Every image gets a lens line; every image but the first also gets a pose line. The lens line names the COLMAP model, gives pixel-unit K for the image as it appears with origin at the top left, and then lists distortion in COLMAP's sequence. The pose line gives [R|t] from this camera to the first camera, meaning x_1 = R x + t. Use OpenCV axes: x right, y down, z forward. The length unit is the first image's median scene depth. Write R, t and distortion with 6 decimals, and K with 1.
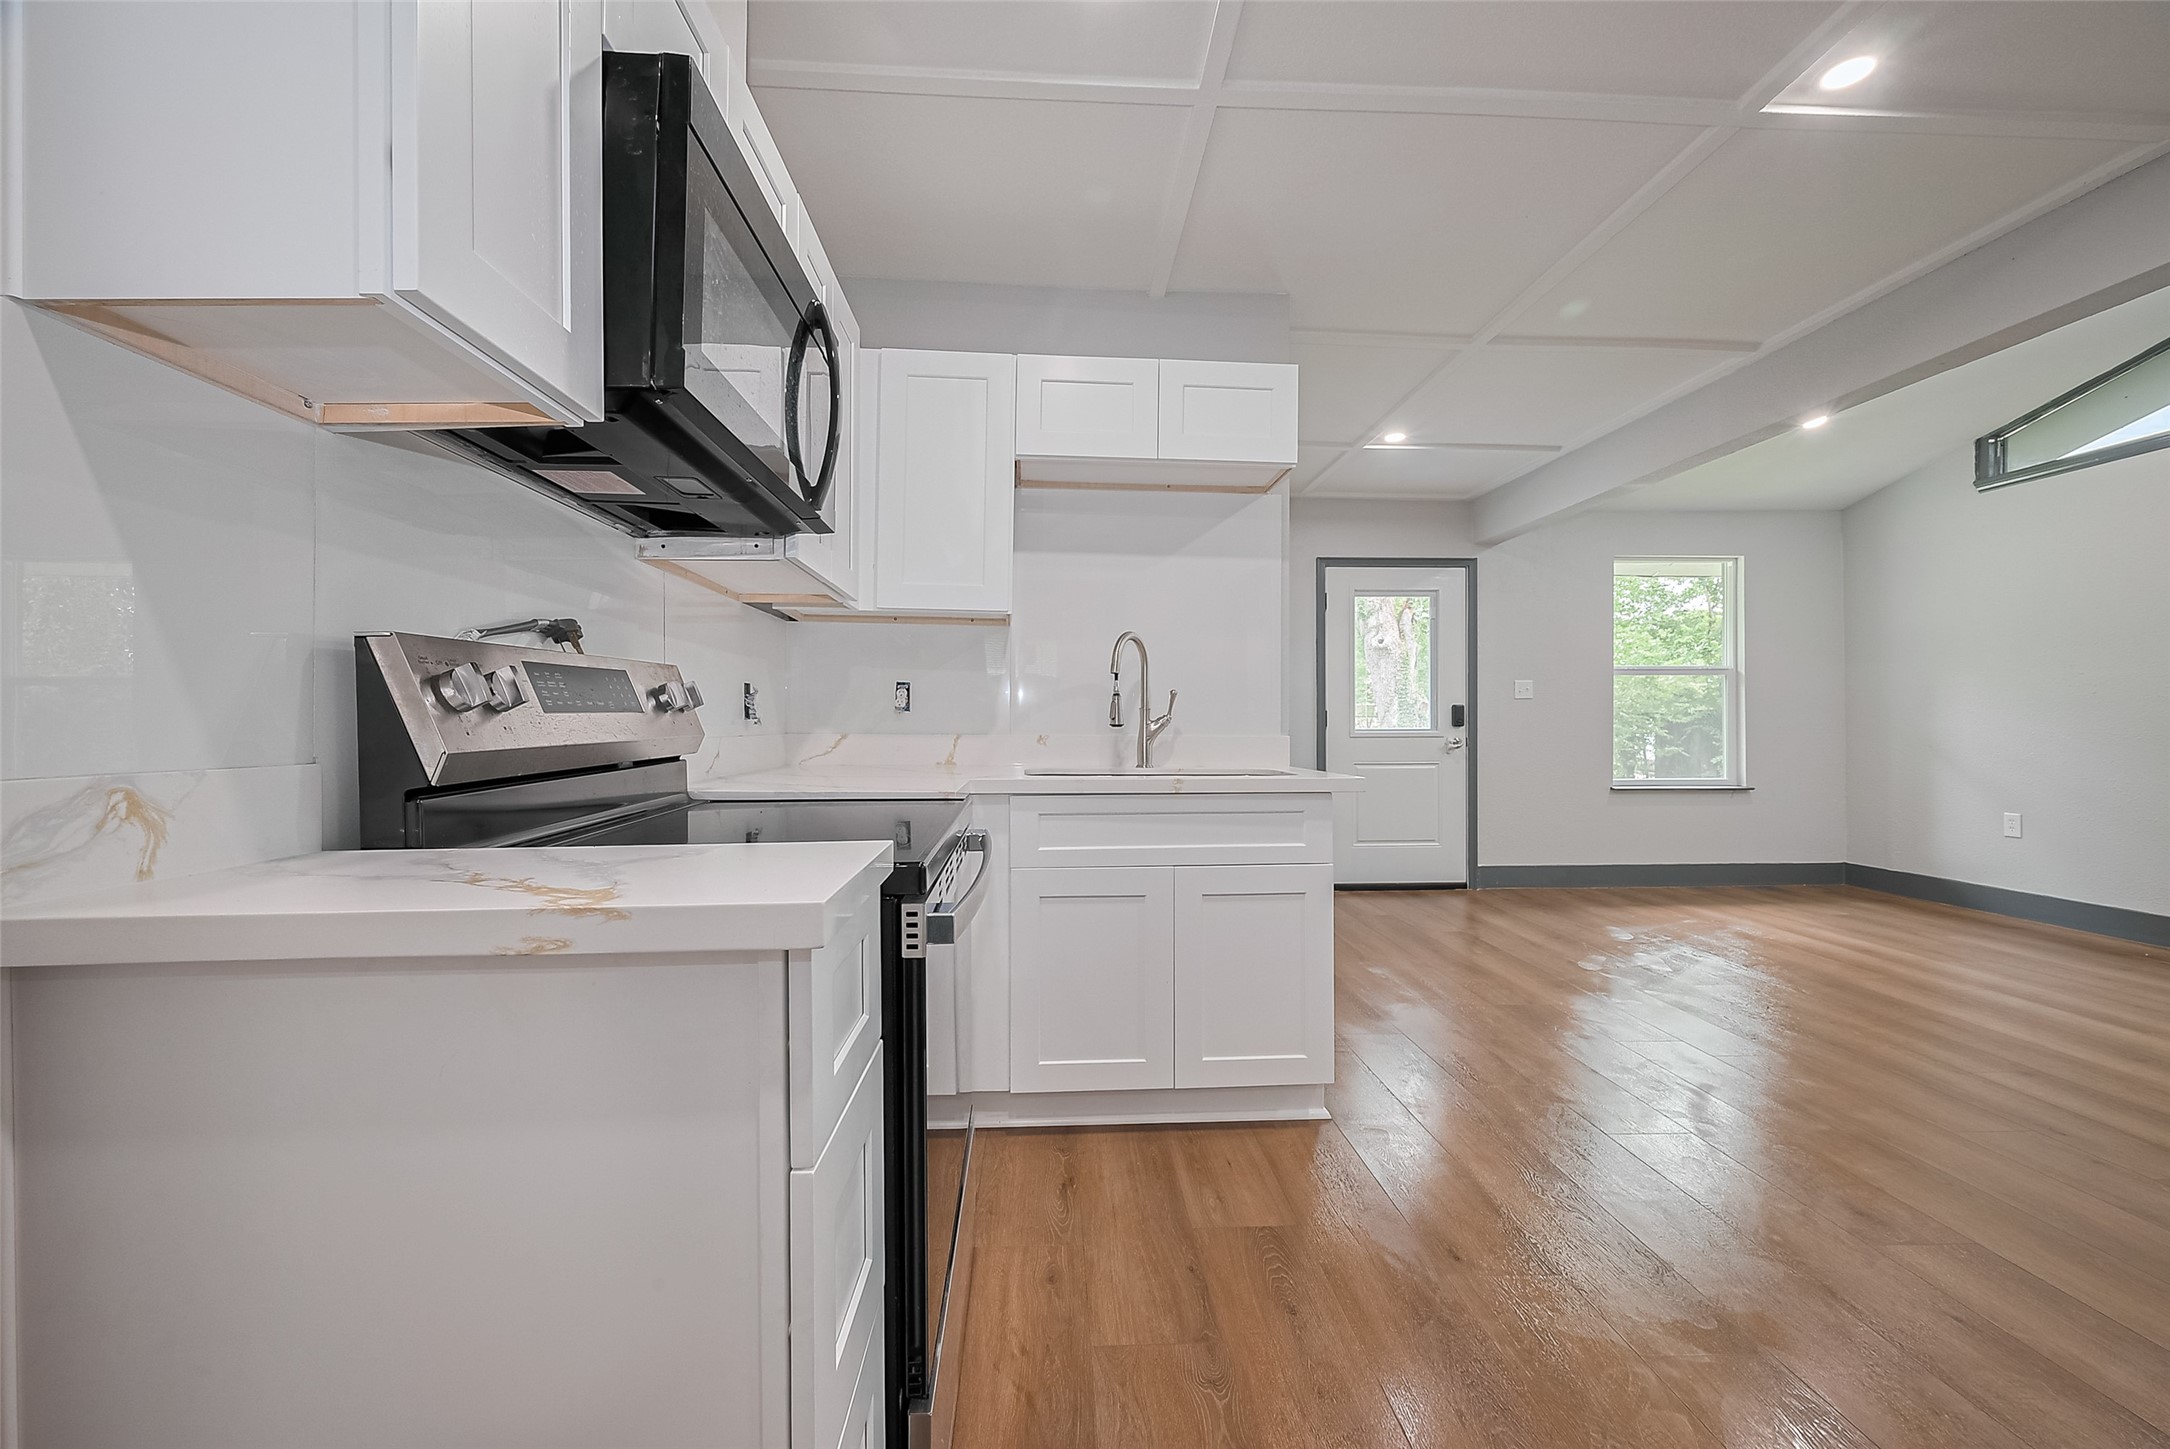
lens RADIAL K [[864.4, 0, 1082.1], [0, 864.4, 719.3], [0, 0, 1]] dist [0.000380, -0.000288]
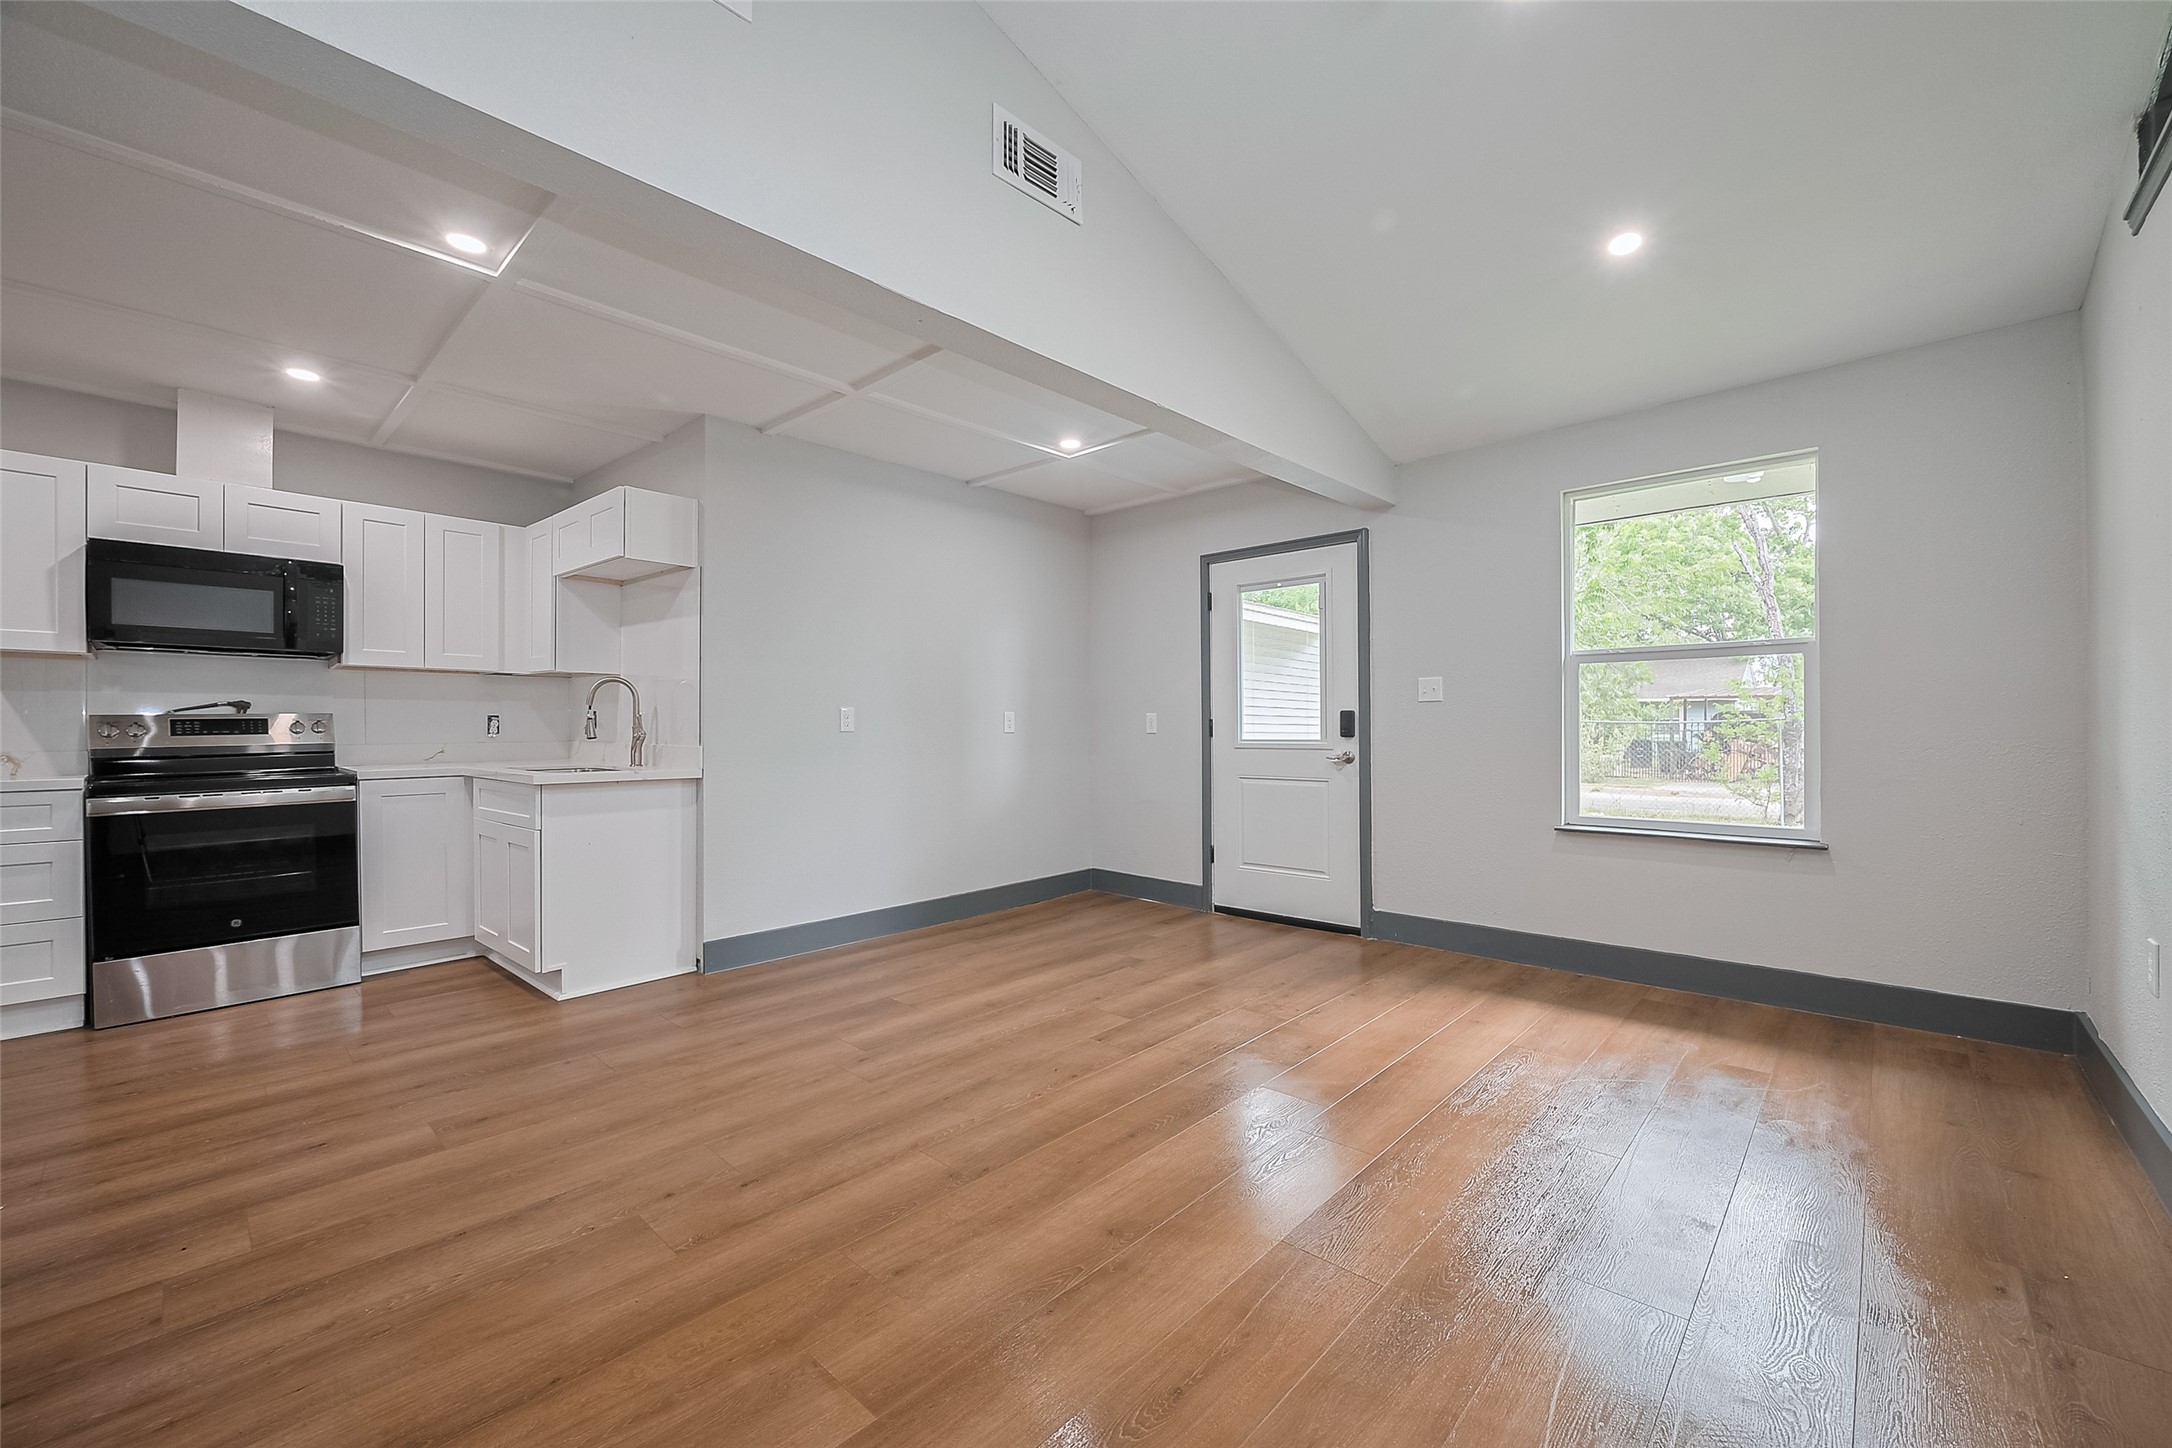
lens RADIAL K [[865.2, 0, 1098.4], [0, 865.2, 734.4], [0, 0, 1]] dist [0.000380, -0.000288]
pose [[0.710512, 0.006657, -0.703654, 0.850053], [0.006371, 0.999853, 0.015892, -0.008968], [0.703656, -0.015774, 0.710365, 0.250683]]
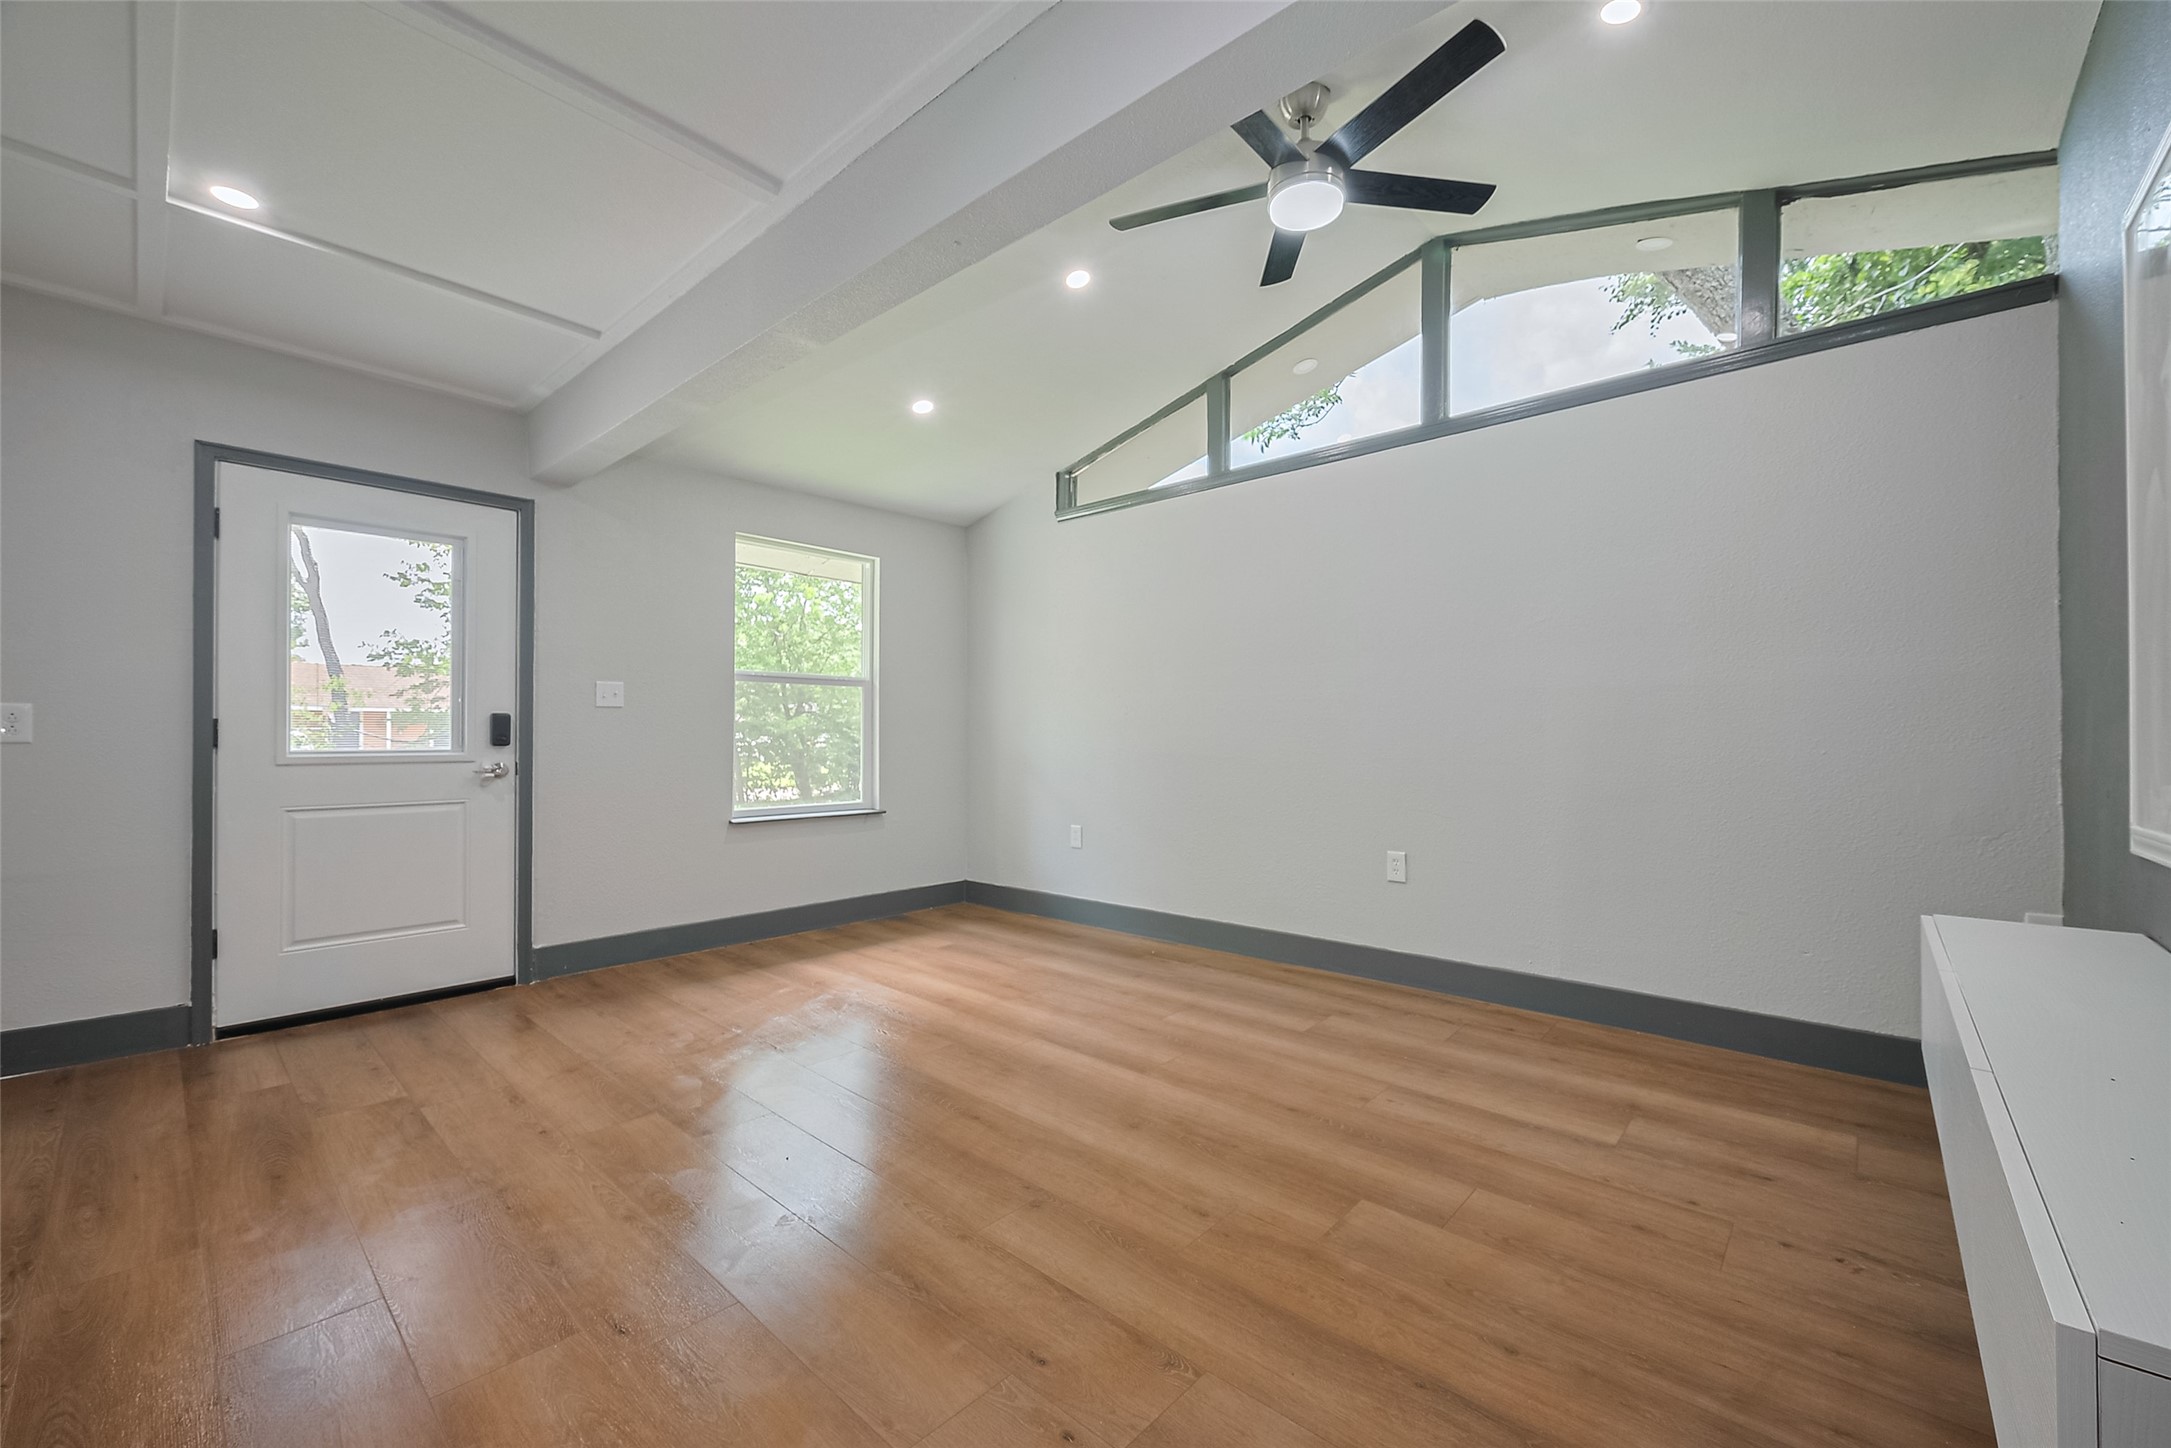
lens RADIAL K [[864.8, 0, 1088.5], [0, 864.8, 730.7], [0, 0, 1]] dist [0.000380, -0.000288]
pose [[0.701362, 0.006467, 0.712776, 0.278466], [-0.005538, 0.999978, -0.003624, -0.003559], [-0.712783, -0.001406, 0.701383, 0.206286]]
